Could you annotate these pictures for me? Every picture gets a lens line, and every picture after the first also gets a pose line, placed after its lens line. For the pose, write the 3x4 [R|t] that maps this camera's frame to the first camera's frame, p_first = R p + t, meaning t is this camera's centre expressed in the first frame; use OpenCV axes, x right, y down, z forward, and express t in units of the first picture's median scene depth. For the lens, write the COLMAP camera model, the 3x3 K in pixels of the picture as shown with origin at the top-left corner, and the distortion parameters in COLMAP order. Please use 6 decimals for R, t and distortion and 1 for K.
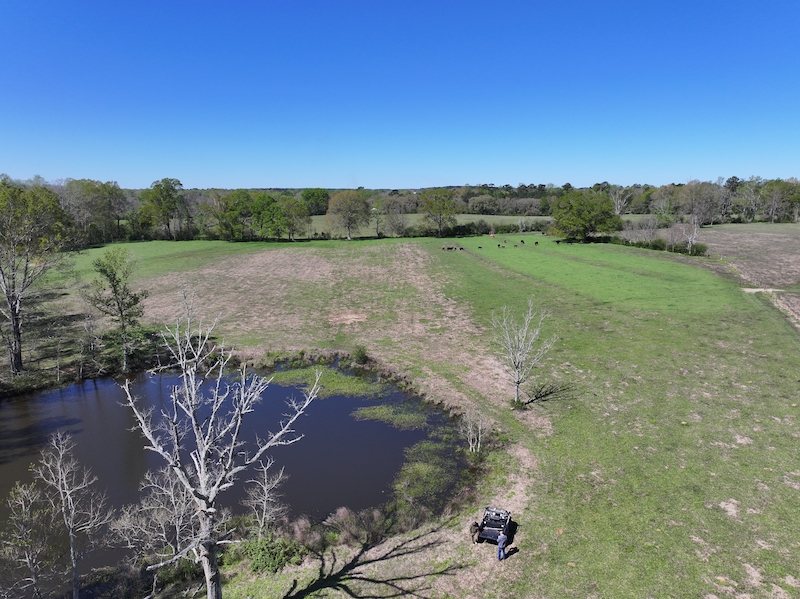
lens RADIAL K [[566.6, 0, 400.0], [0, 566.6, 299.5], [0, 0, 1]] dist [-0.025538, 0.042096]
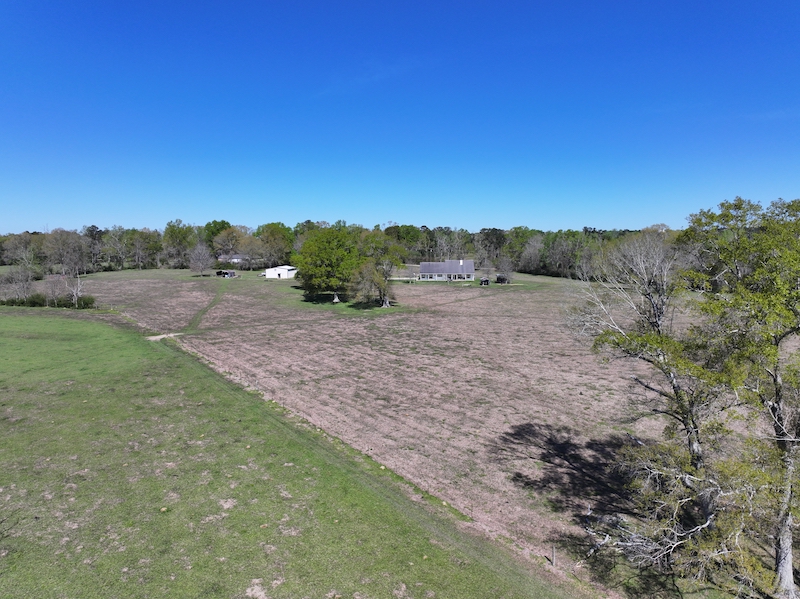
lens RADIAL K [[566.6, 0, 400.0], [0, 566.6, 299.5], [0, 0, 1]] dist [-0.025538, 0.042096]
pose [[0.508200, -0.093008, 0.856202, -0.008341], [0.164378, 0.986351, 0.009579, -0.022379], [-0.845407, 0.135873, 0.516552, 0.110150]]
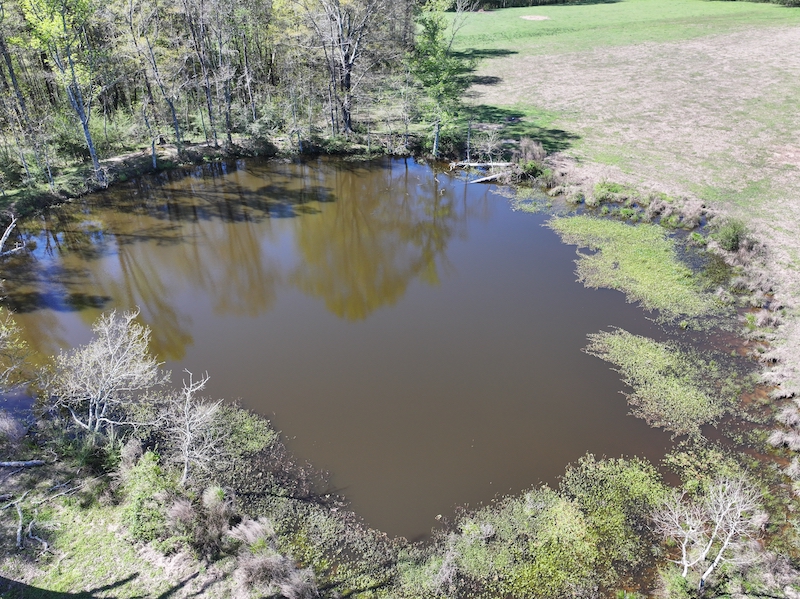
lens RADIAL K [[566.6, 0, 400.0], [0, 566.6, 299.5], [0, 0, 1]] dist [-0.025538, 0.042096]
pose [[0.614863, 0.416400, -0.669743, 0.089037], [-0.140026, 0.893393, 0.426898, -0.024418], [0.776103, -0.168702, 0.607621, 0.284688]]
